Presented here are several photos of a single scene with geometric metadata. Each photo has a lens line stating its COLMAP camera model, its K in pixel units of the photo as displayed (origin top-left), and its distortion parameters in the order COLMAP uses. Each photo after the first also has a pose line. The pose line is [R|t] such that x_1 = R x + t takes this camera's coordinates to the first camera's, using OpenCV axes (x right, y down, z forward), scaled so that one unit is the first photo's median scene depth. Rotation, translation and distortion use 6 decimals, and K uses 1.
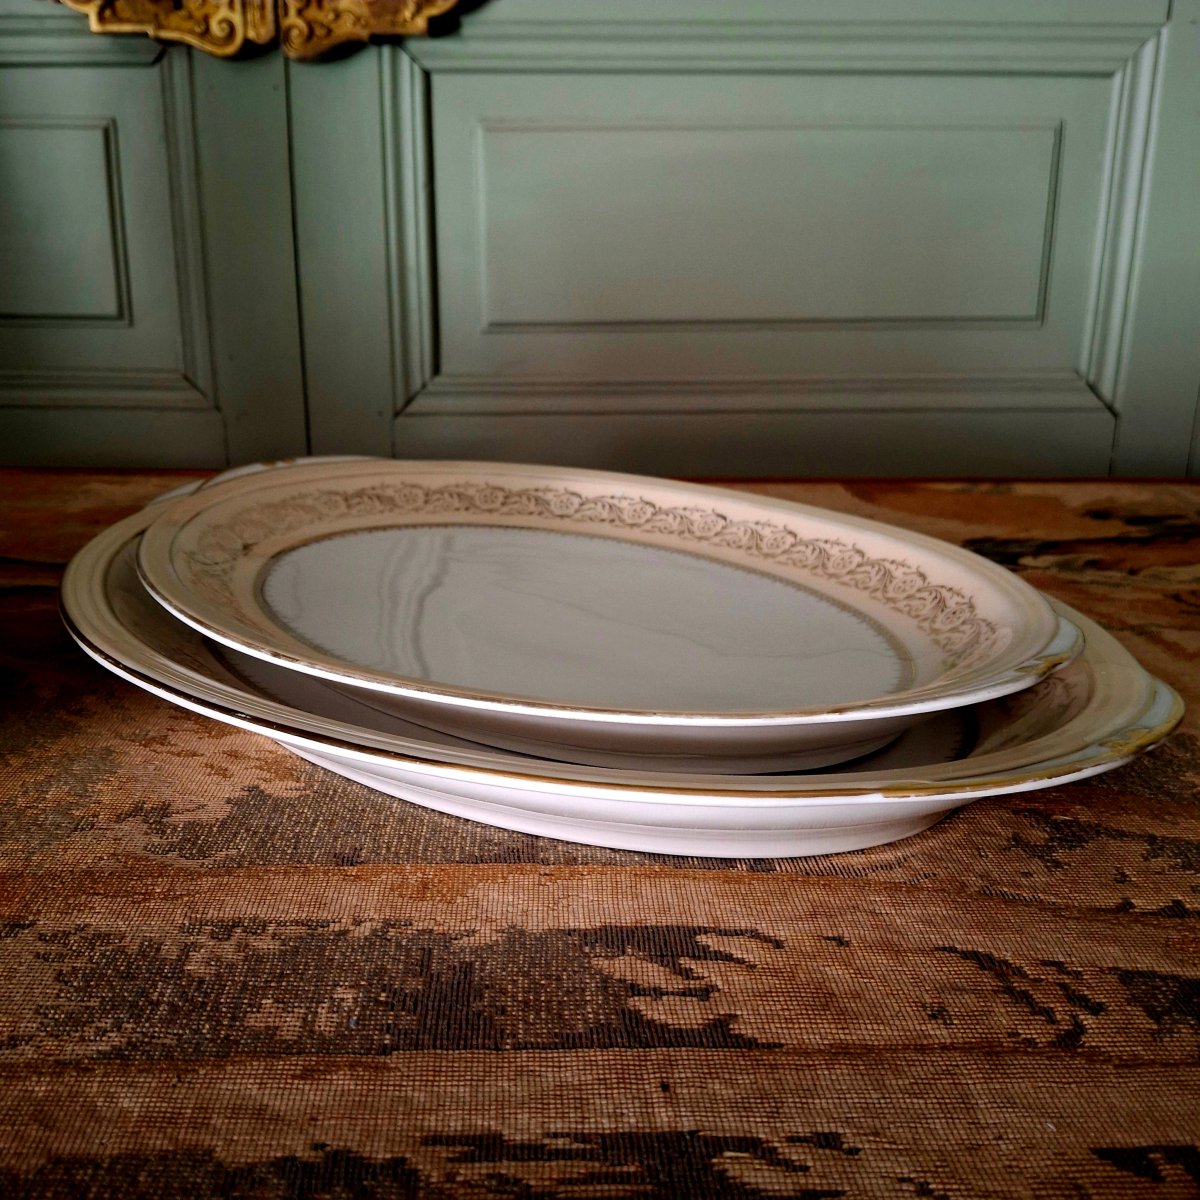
lens RADIAL K [[1222.2, 0, 601.6], [0, 1222.2, 604.6], [0, 0, 1]] dist [0.000805, 0.000000]
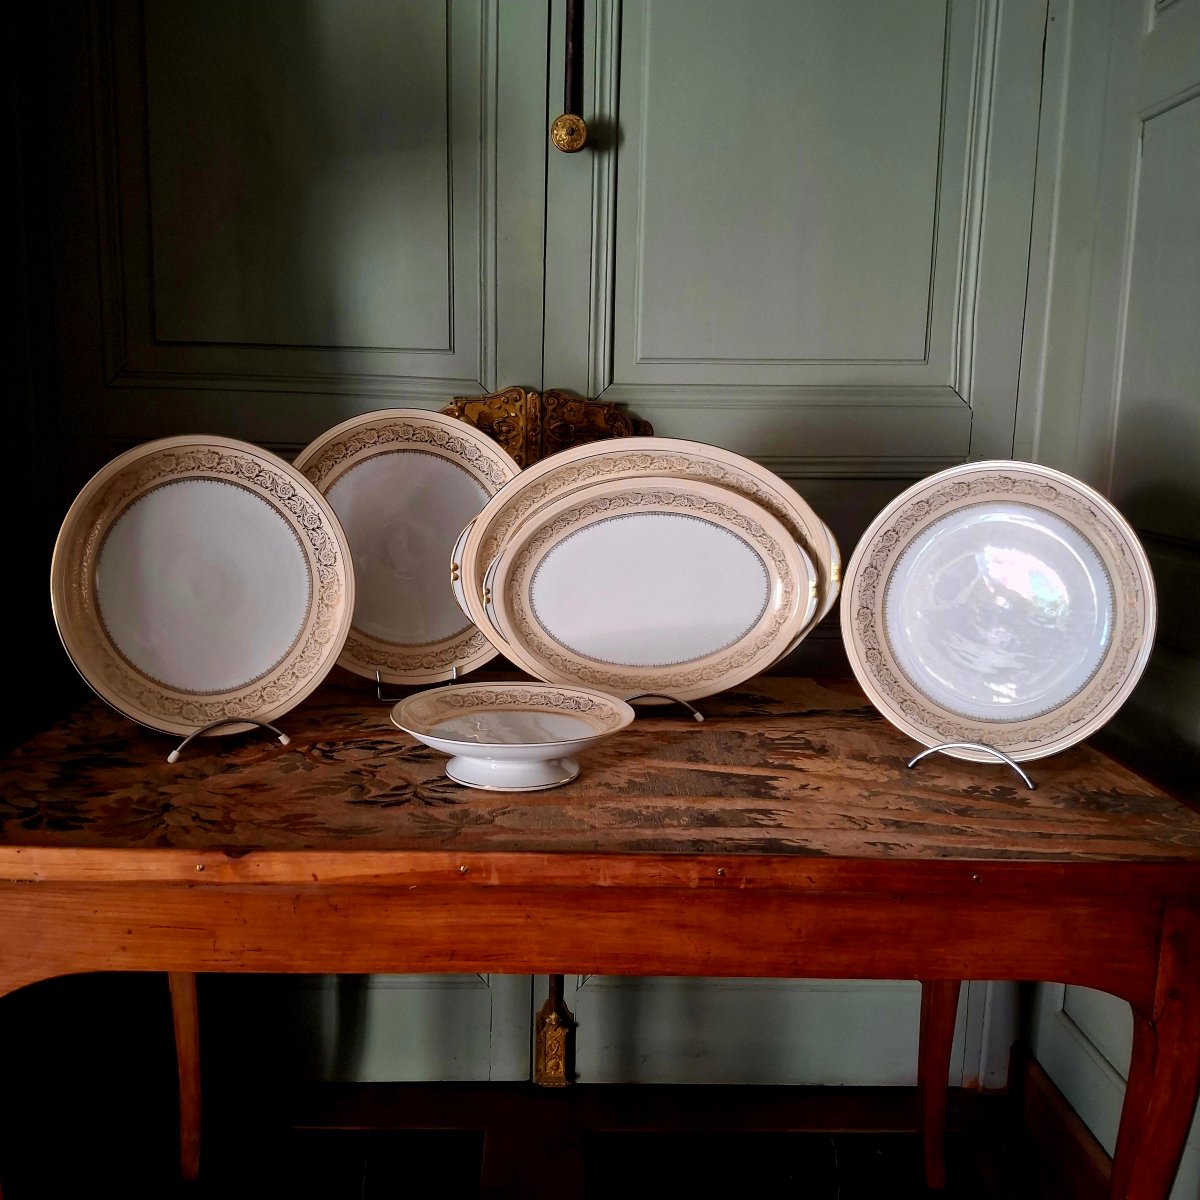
lens RADIAL K [[1222.2, 0, 590.7], [0, 1222.2, 603.6], [0, 0, 1]] dist [0.000805, 0.000000]
pose [[0.999846, 0.014172, 0.010347, -0.555546], [-0.012720, 0.991566, -0.128978, 0.136021], [-0.012088, 0.128826, 0.991594, -2.983671]]
